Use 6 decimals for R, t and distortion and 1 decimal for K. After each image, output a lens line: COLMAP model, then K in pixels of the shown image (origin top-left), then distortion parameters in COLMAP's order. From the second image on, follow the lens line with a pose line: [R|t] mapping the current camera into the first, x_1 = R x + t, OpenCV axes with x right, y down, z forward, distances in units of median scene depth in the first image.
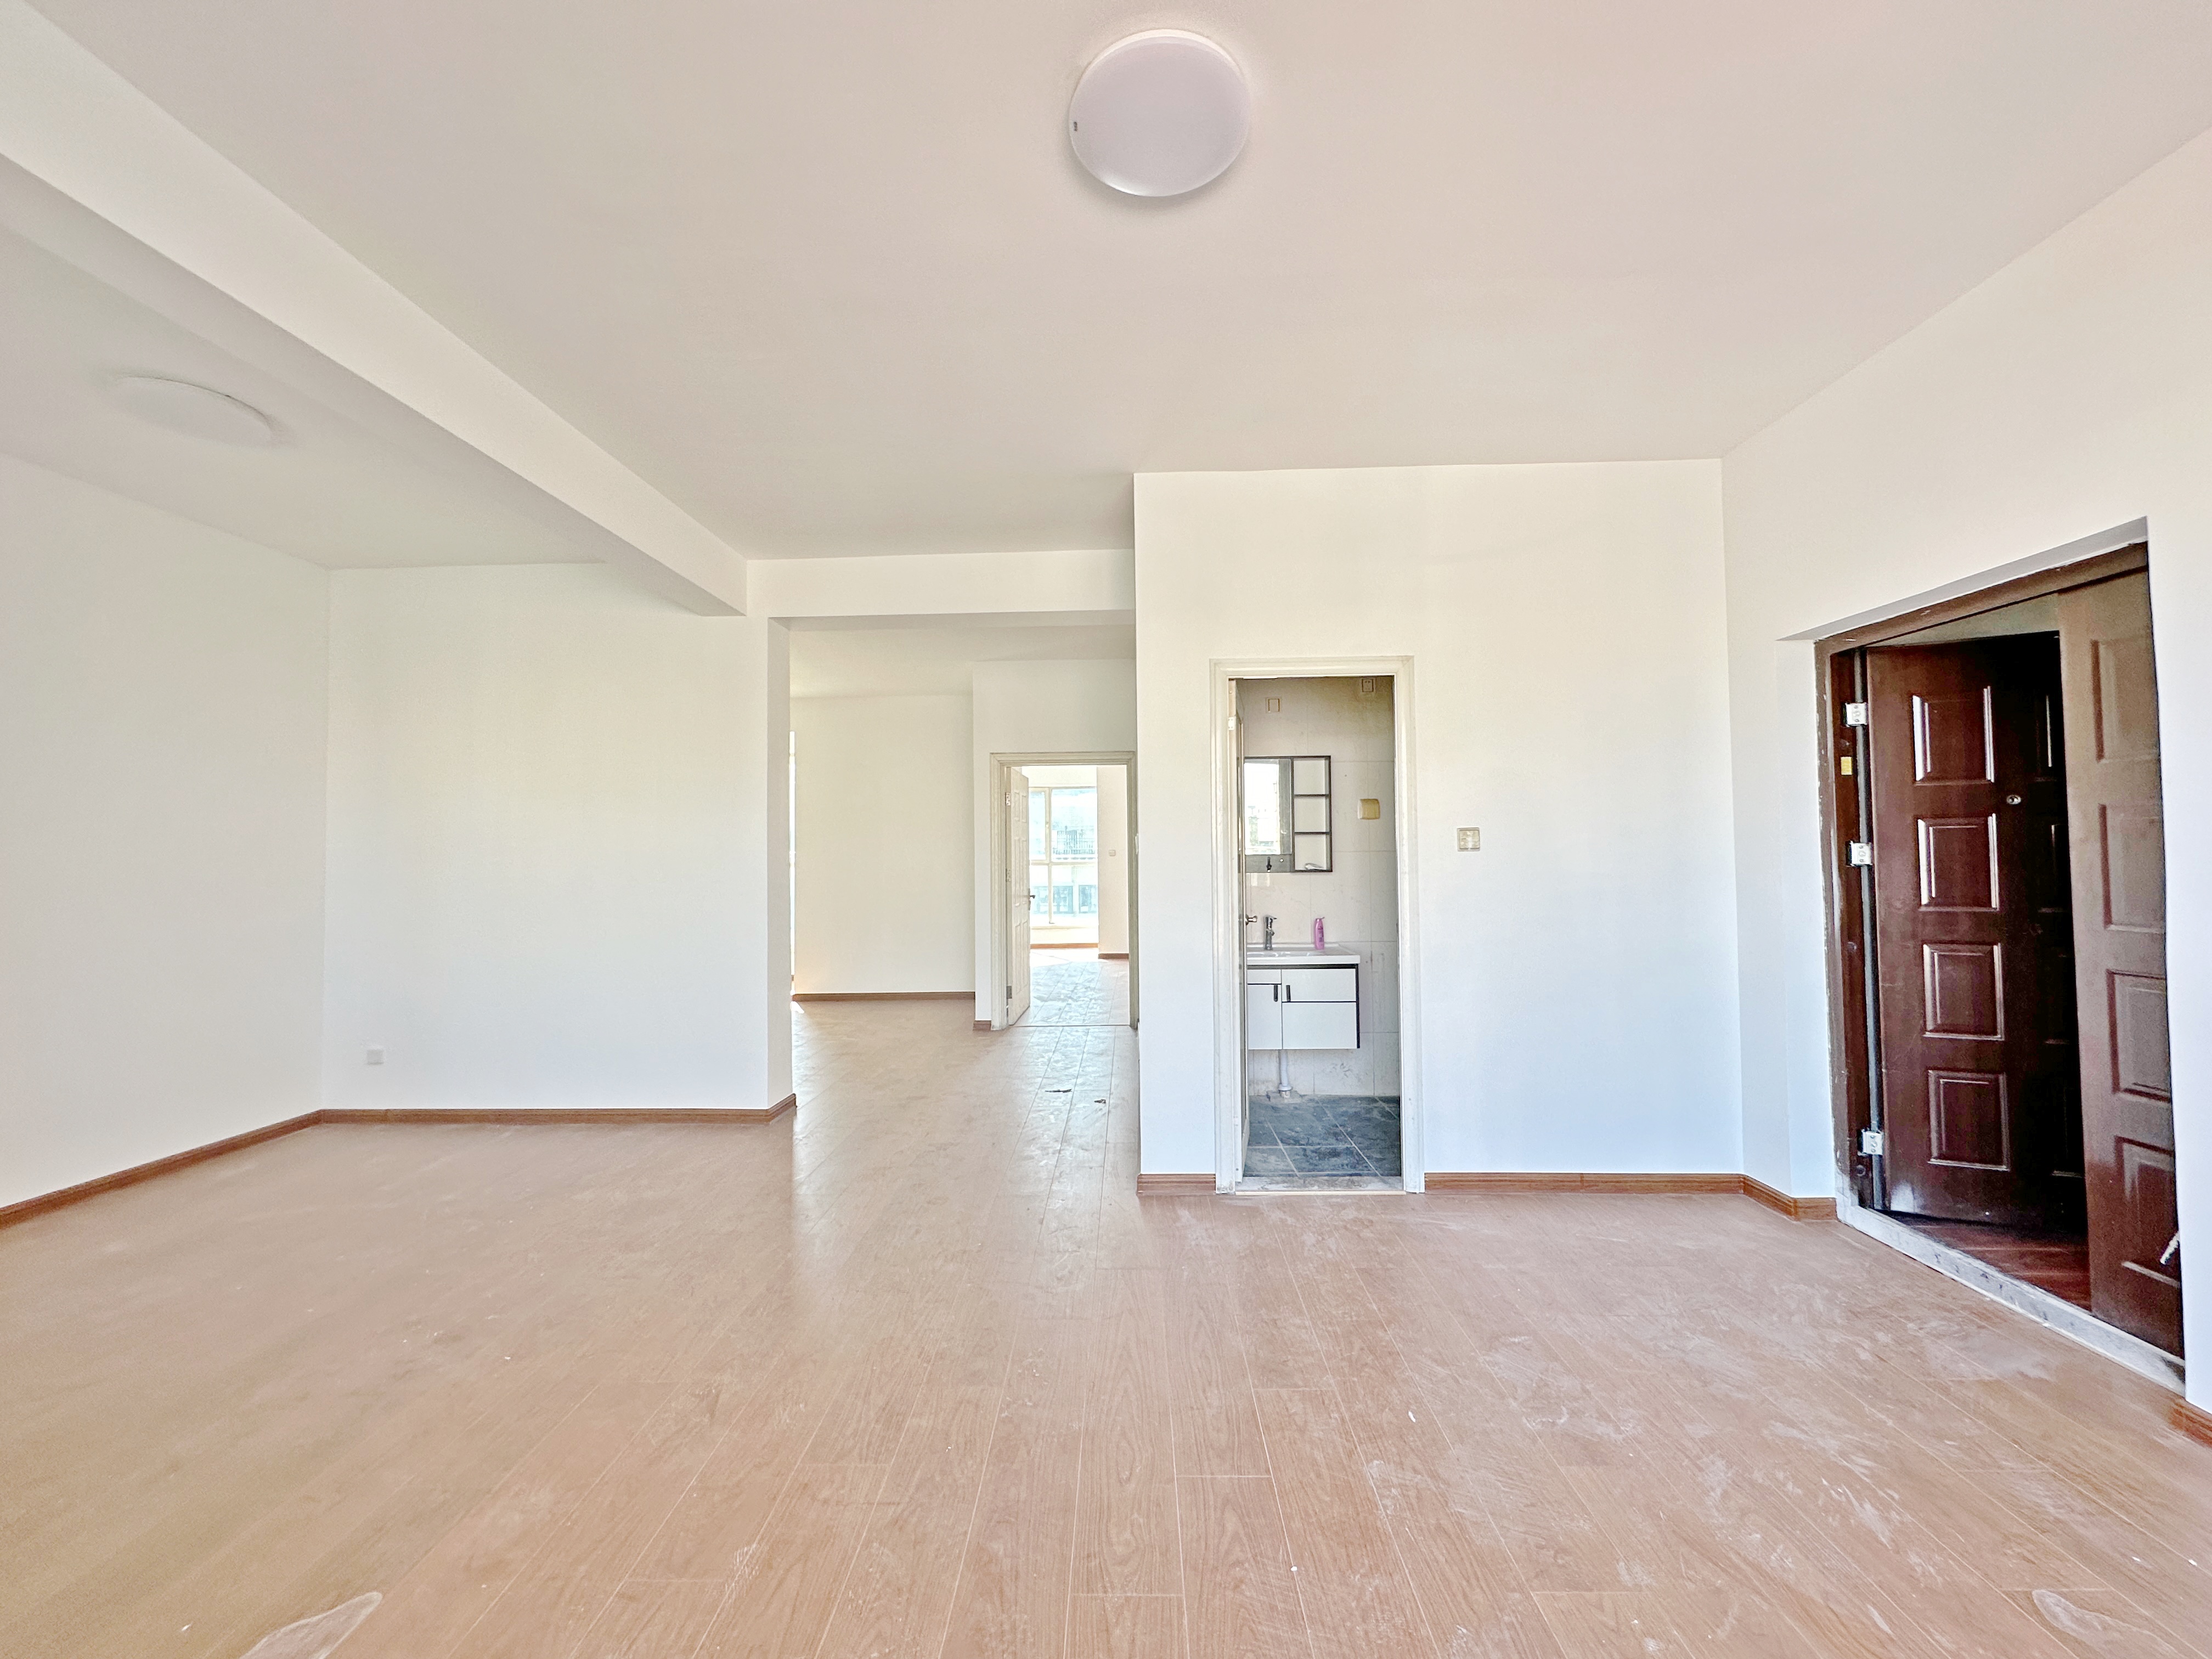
lens RADIAL K [[880.7, 0, 1106.5], [0, 880.7, 833.7], [0, 0, 1]] dist [0.002884, -0.000220]
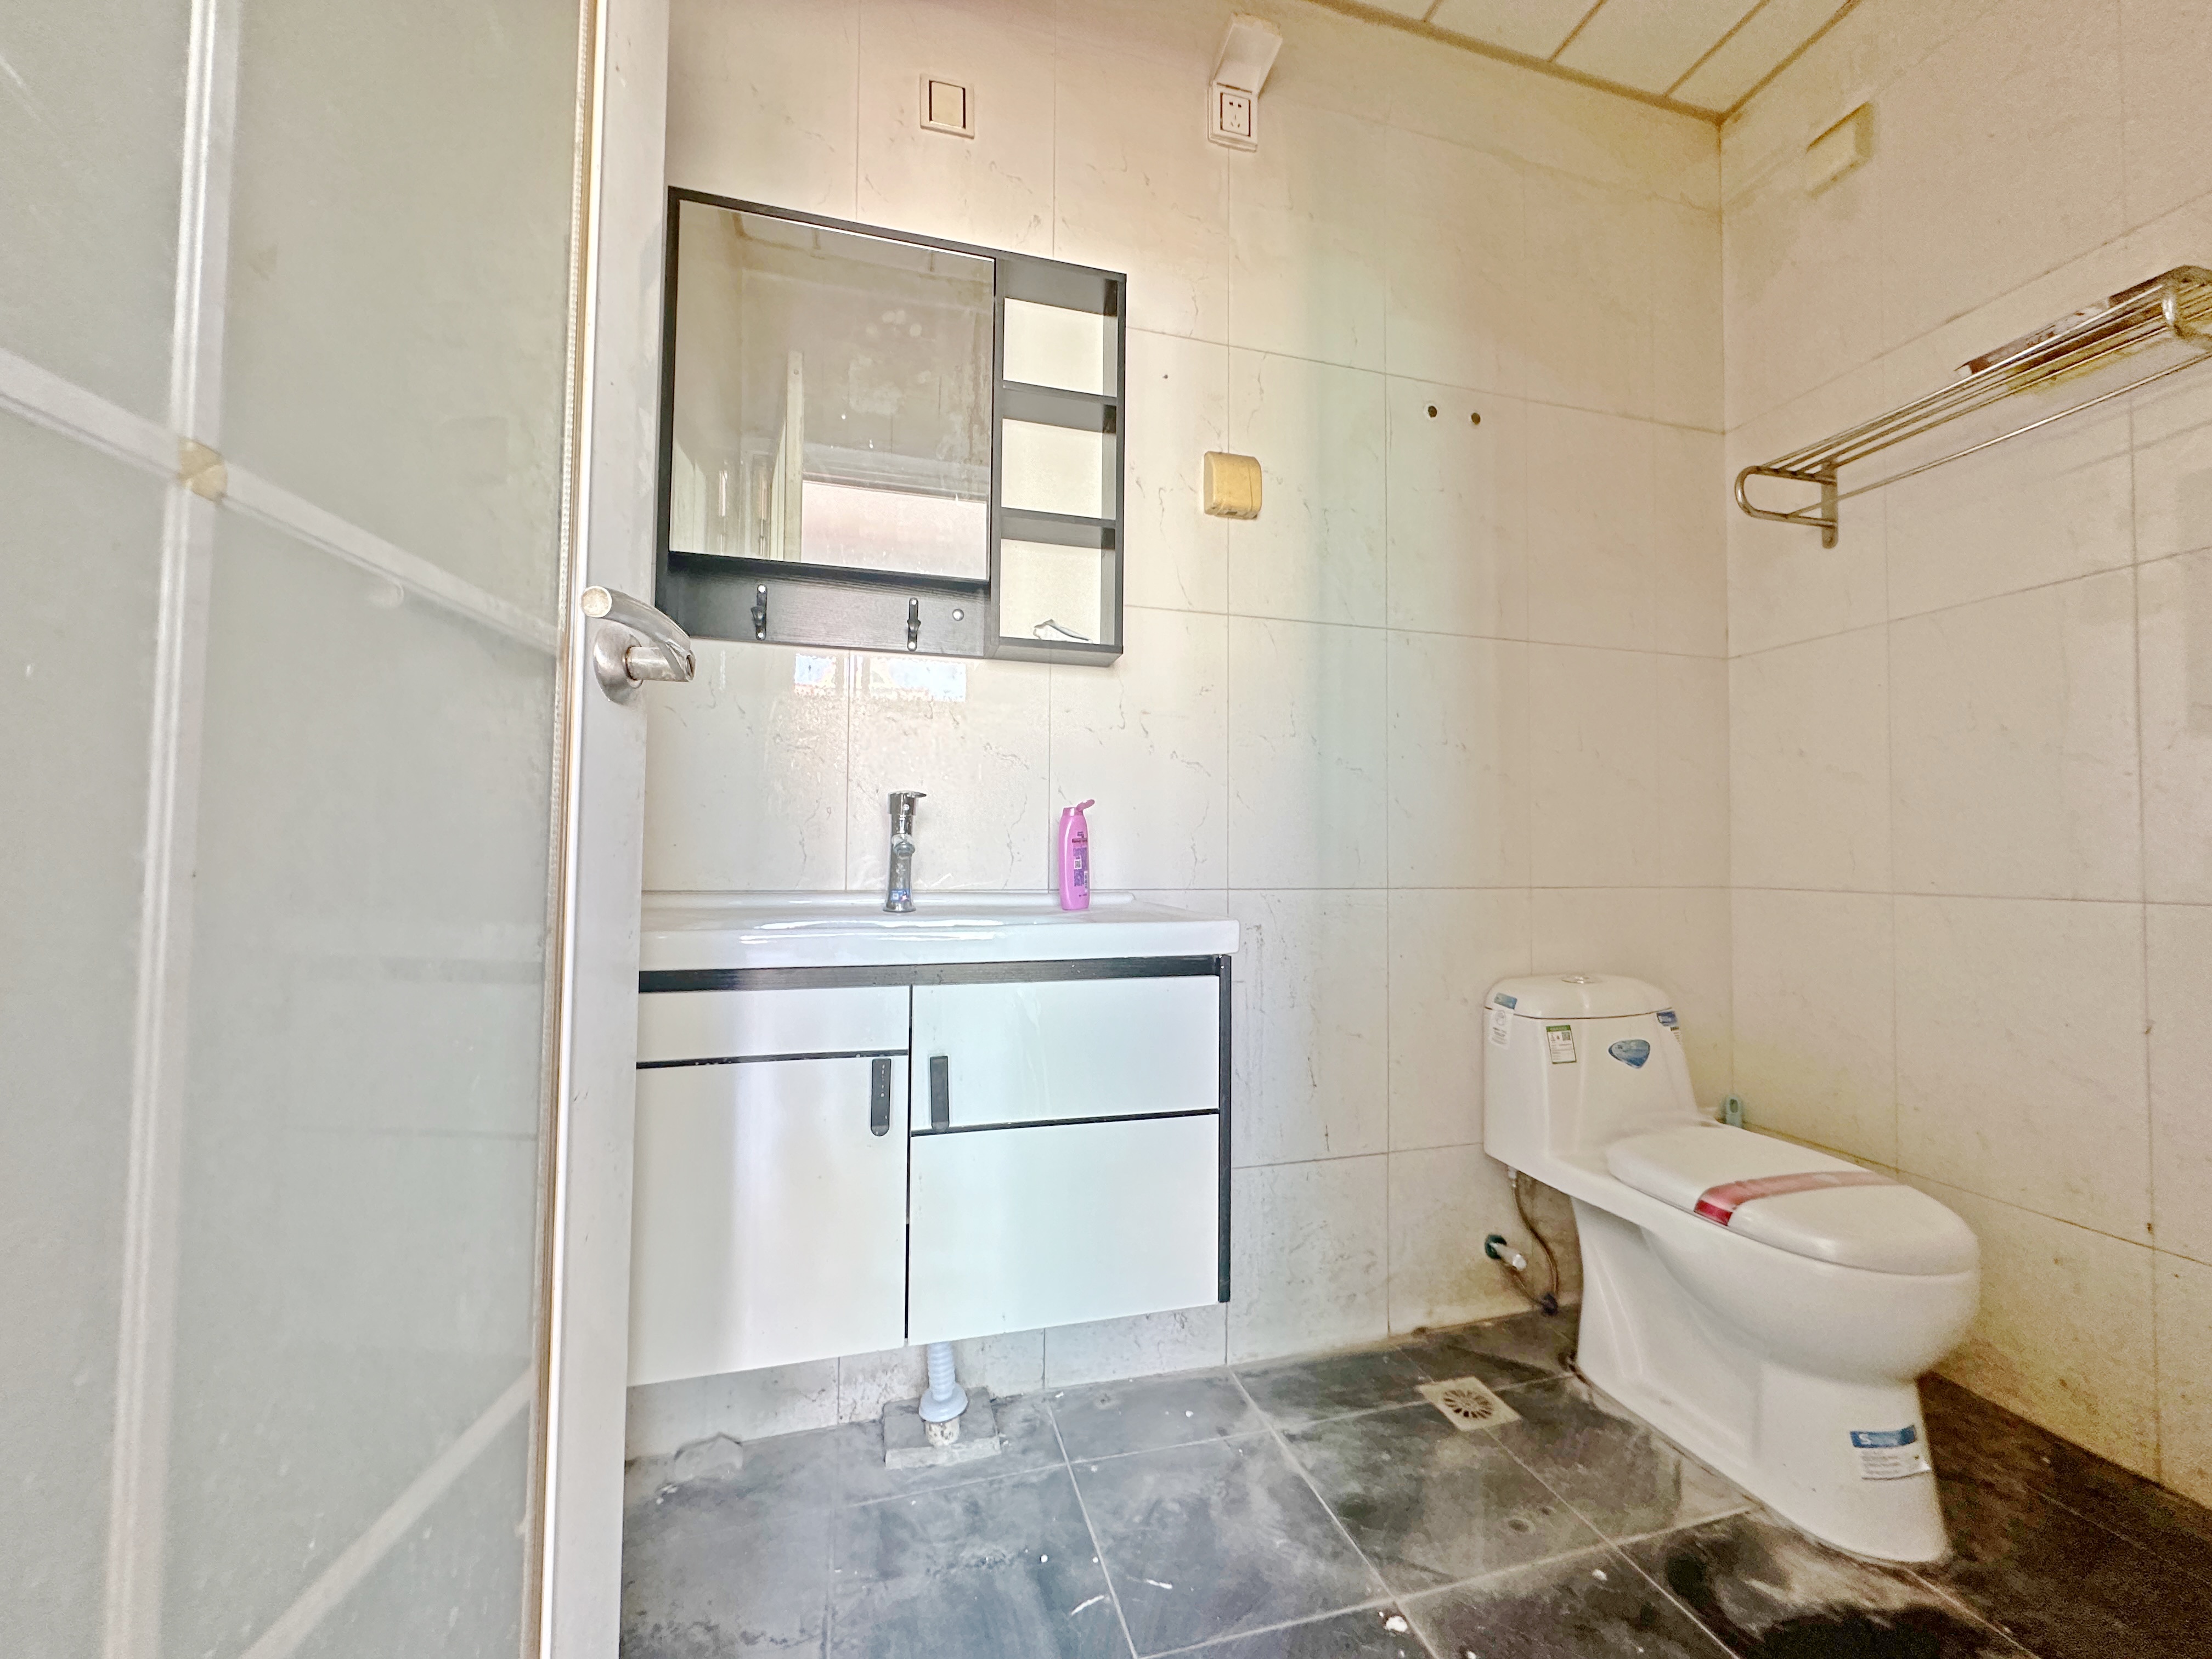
lens RADIAL K [[880.7, 0, 1107.5], [0, 880.7, 828.5], [0, 0, 1]] dist [0.002884, -0.000220]
pose [[0.957183, 0.028051, 0.288123, 0.168304], [-0.027485, 0.999604, -0.006009, 0.106035], [-0.288177, -0.002167, 0.957575, 0.717452]]
